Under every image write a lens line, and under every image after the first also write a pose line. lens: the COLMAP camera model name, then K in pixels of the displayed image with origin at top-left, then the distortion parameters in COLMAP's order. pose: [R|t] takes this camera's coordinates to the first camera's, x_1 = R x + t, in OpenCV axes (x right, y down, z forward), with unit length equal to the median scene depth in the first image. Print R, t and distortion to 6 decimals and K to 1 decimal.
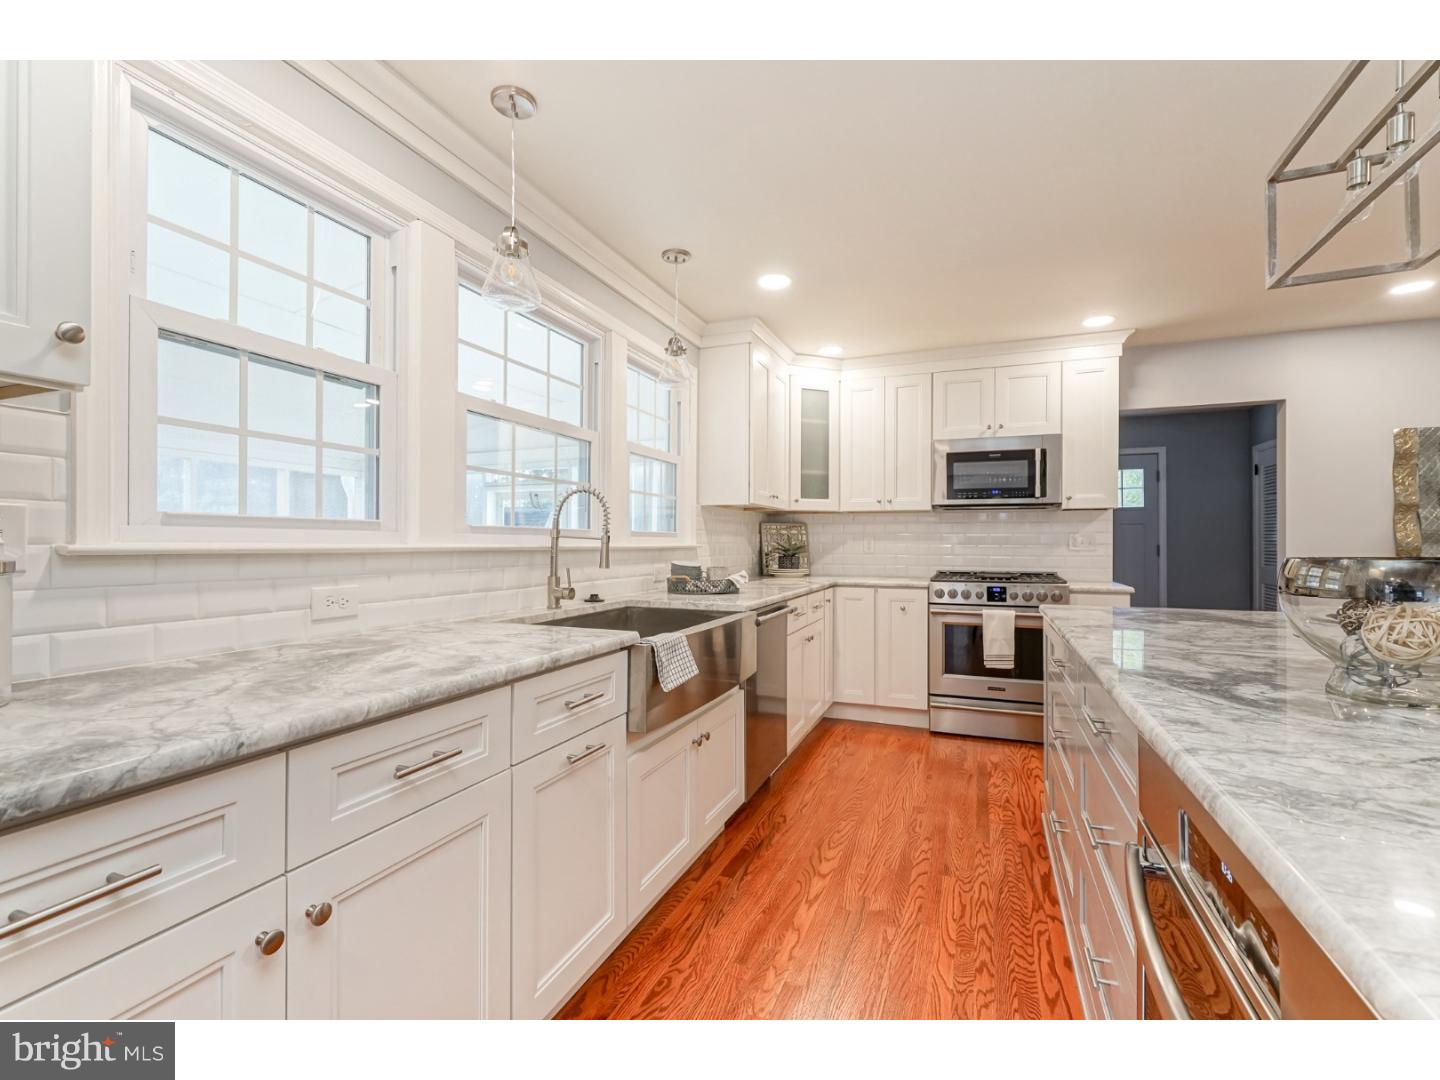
lens RADIAL K [[644.7, 0, 729.2], [0, 644.7, 538.0], [0, 0, 1]] dist [-0.002332, 0.000183]
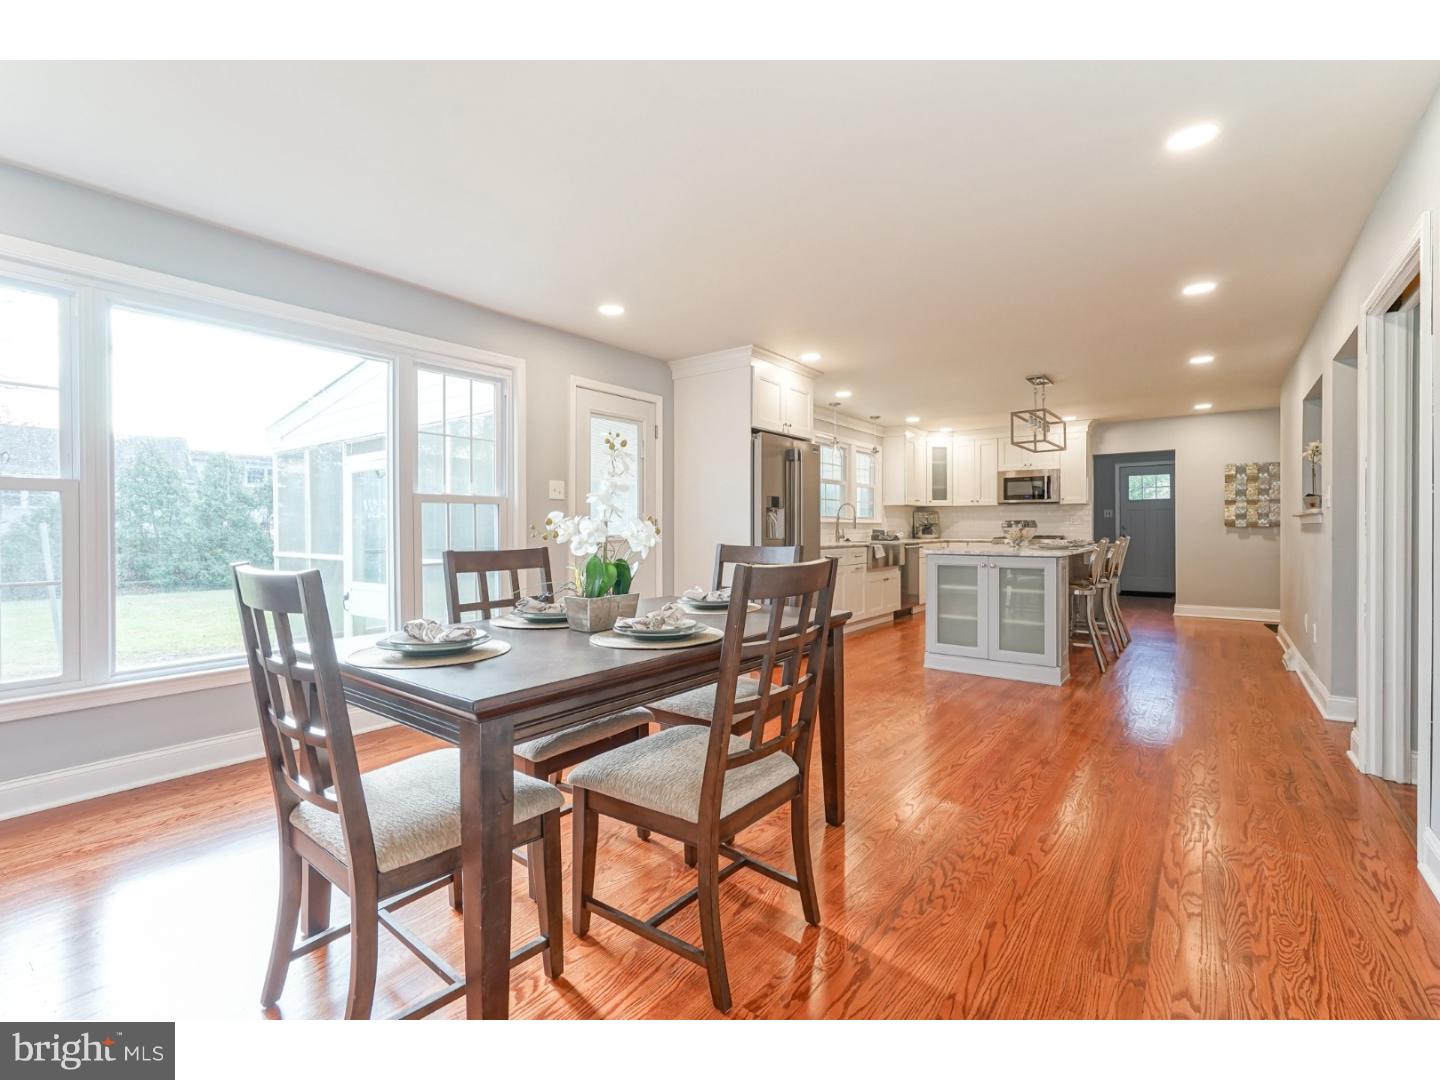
lens RADIAL K [[633.5, 0, 743.5], [0, 633.5, 528.8], [0, 0, 1]] dist [0.000906, 0.000663]
pose [[0.968572, -0.003893, -0.248702, 0.035107], [0.006353, 0.999939, 0.009089, 0.010298], [0.248651, -0.010384, 0.968538, -1.379663]]
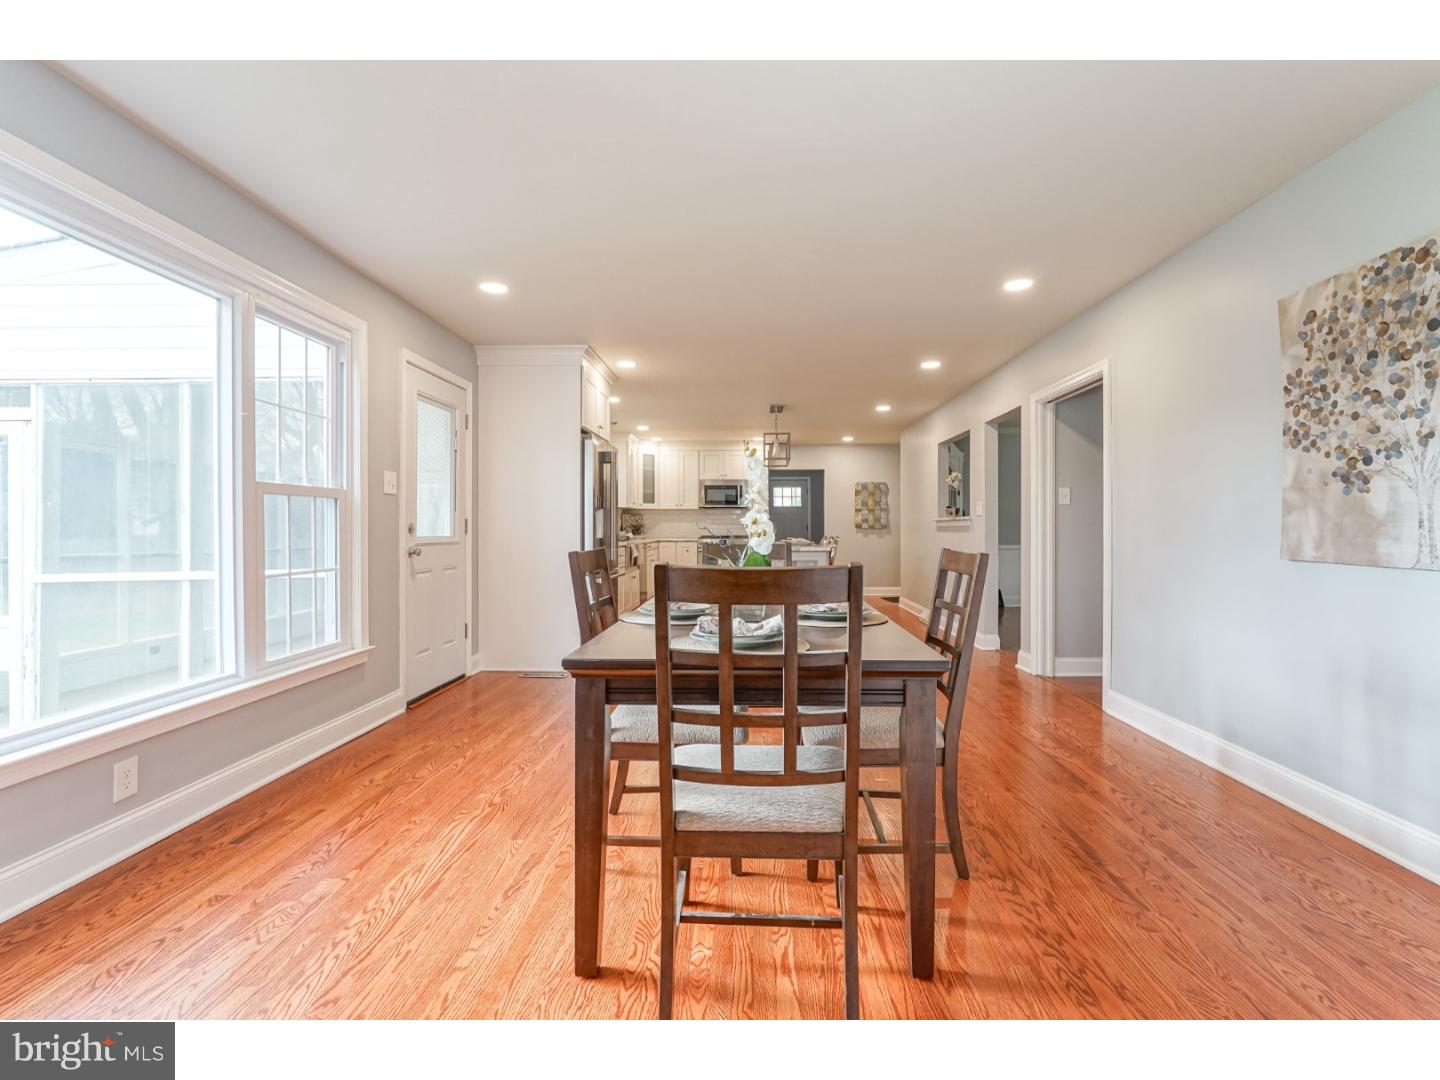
lens RADIAL K [[633.5, 0, 743.5], [0, 633.5, 528.8], [0, 0, 1]] dist [0.000906, 0.000663]
pose [[0.934928, -0.003483, 0.354819, -0.416530], [0.000353, 0.999960, 0.008887, 0.009208], [-0.354836, -0.008184, 0.934893, -1.437955]]
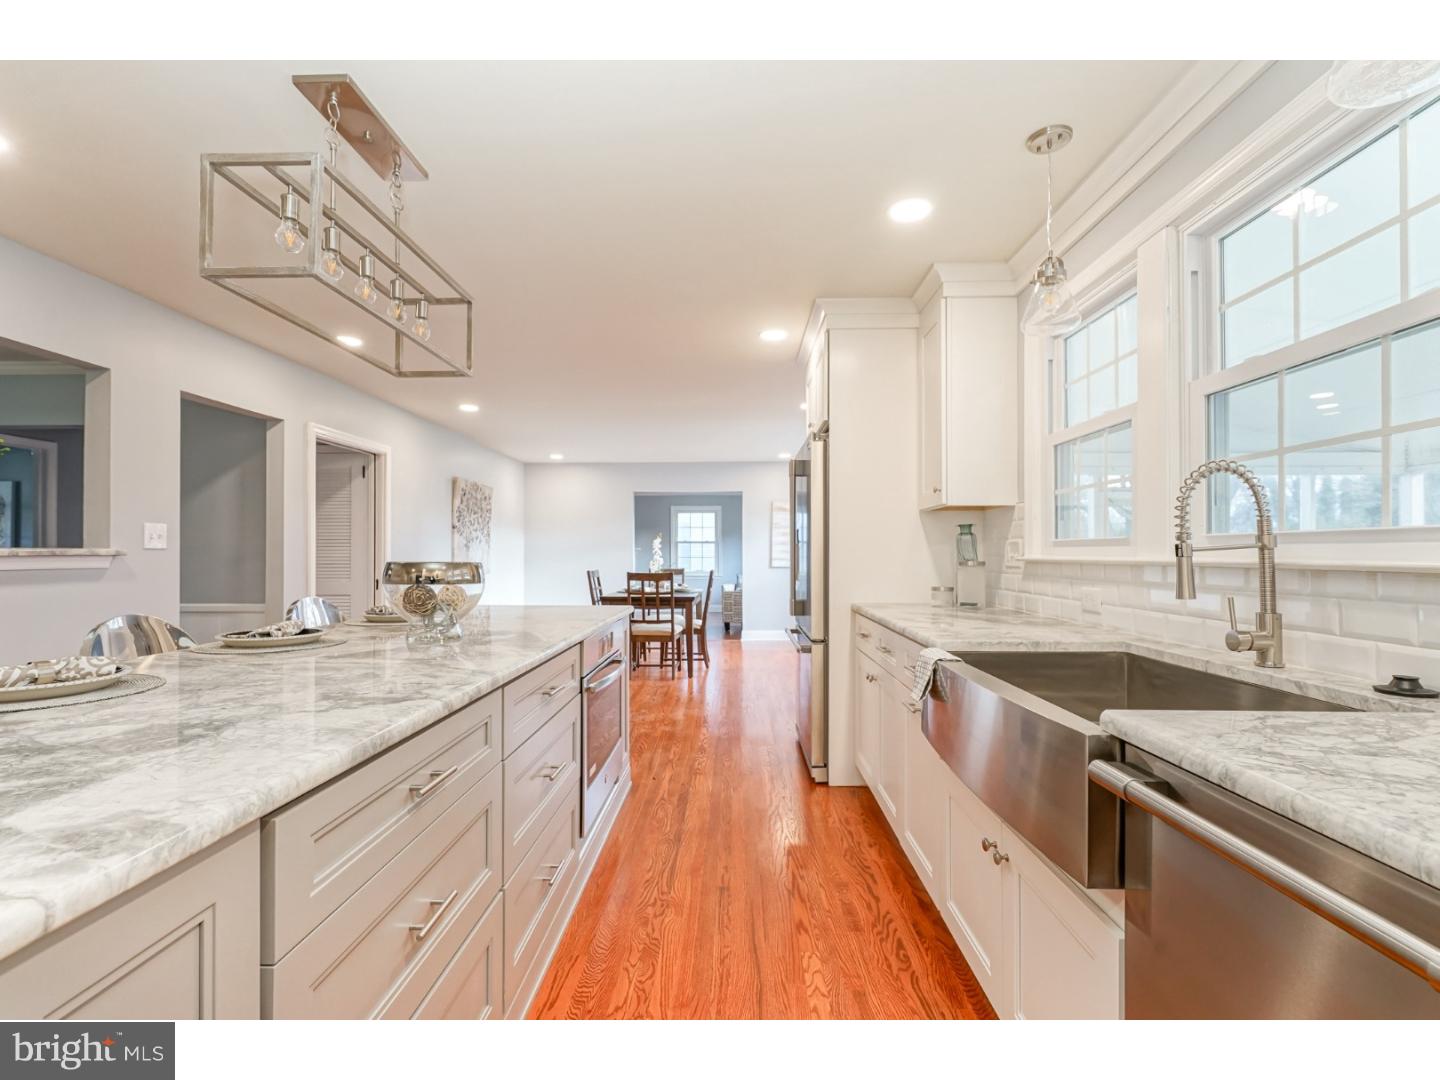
lens RADIAL K [[671.0, 0, 710.5], [0, 671.0, 548.8], [0, 0, 1]] dist [-0.002081, -0.000225]
pose [[-0.945975, -0.004382, -0.324211, 0.270040], [0.001245, 0.999852, -0.017145, 0.006445], [0.324238, -0.016622, -0.945830, 0.920231]]
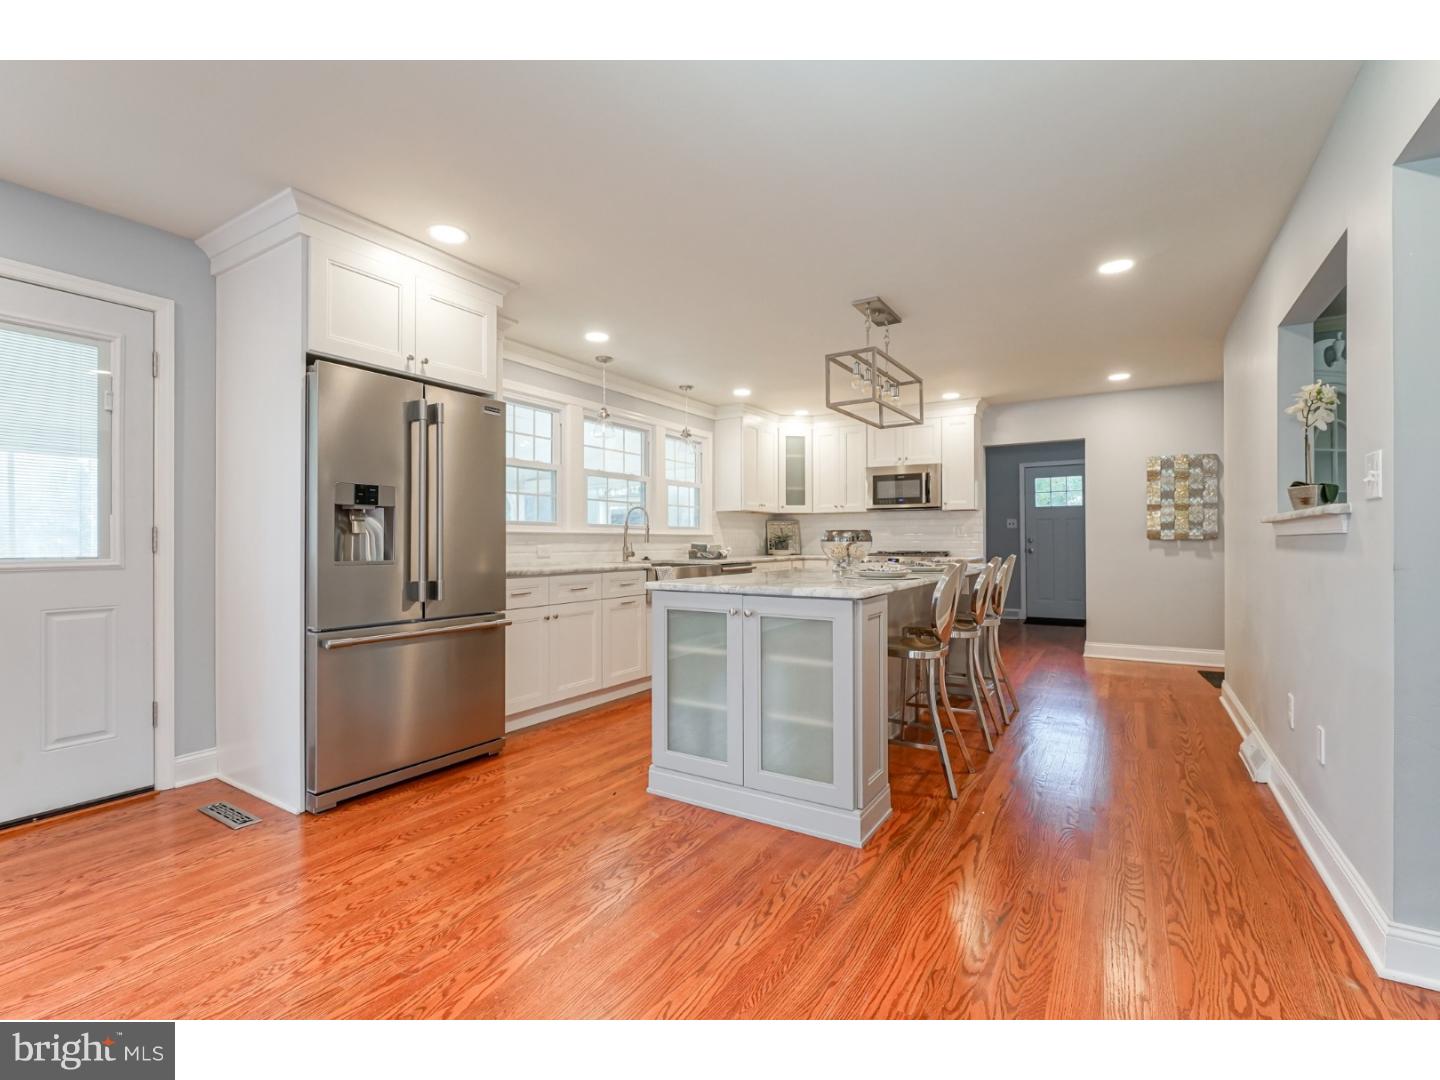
lens RADIAL K [[644.7, 0, 729.2], [0, 644.7, 538.0], [0, 0, 1]] dist [-0.002332, 0.000183]
pose [[0.985484, -0.005696, -0.169670, 0.294657], [0.006485, 0.999971, 0.004094, 0.015141], [0.169642, -0.005135, 0.985492, -0.727022]]
